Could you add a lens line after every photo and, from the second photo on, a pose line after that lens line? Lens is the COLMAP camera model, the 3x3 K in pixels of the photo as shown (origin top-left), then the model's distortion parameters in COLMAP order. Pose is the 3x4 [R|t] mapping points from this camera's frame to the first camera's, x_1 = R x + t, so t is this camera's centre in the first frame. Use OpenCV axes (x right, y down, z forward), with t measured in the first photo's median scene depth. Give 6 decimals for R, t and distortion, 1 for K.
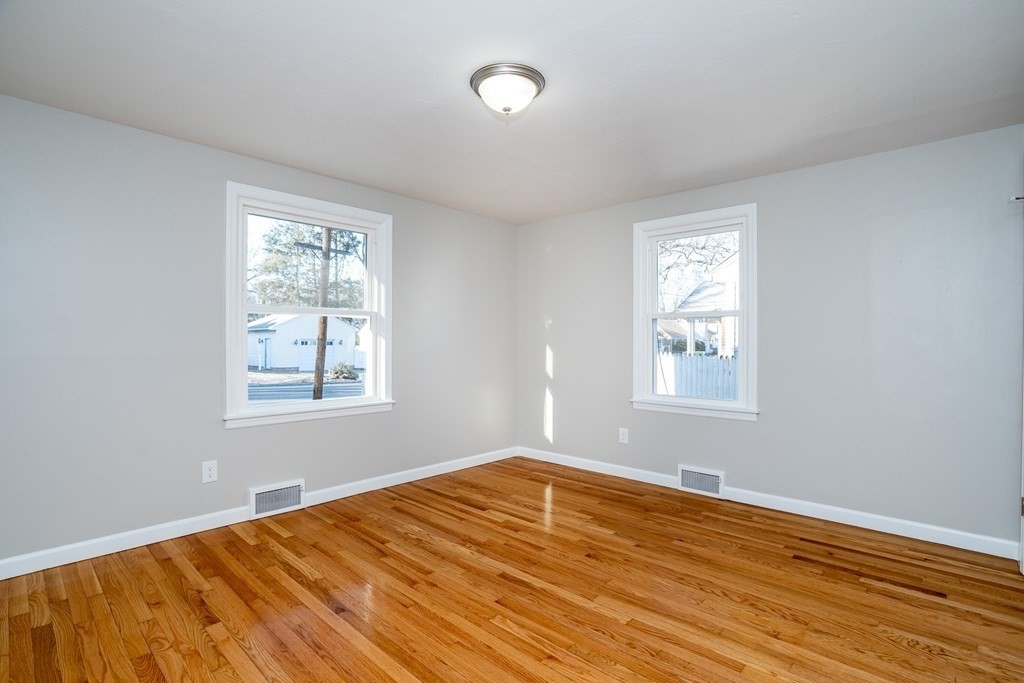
lens RADIAL K [[489.8, 0, 514.7], [0, 489.8, 346.2], [0, 0, 1]] dist [-0.059925, 0.030465]
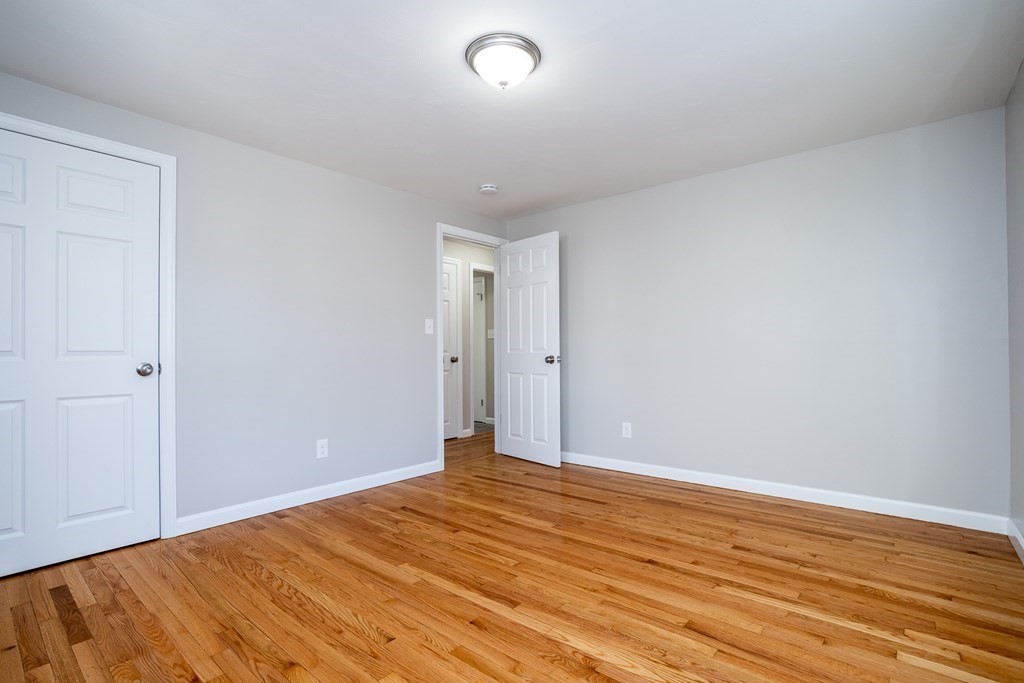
lens RADIAL K [[498.1, 0, 492.1], [0, 498.1, 348.1], [0, 0, 1]] dist [-0.047834, 0.020798]
pose [[-0.999968, 0.005909, -0.005330, 0.014374], [0.005910, 0.999983, -0.000207, 0.038227], [0.005329, -0.000239, -0.999986, 1.928047]]
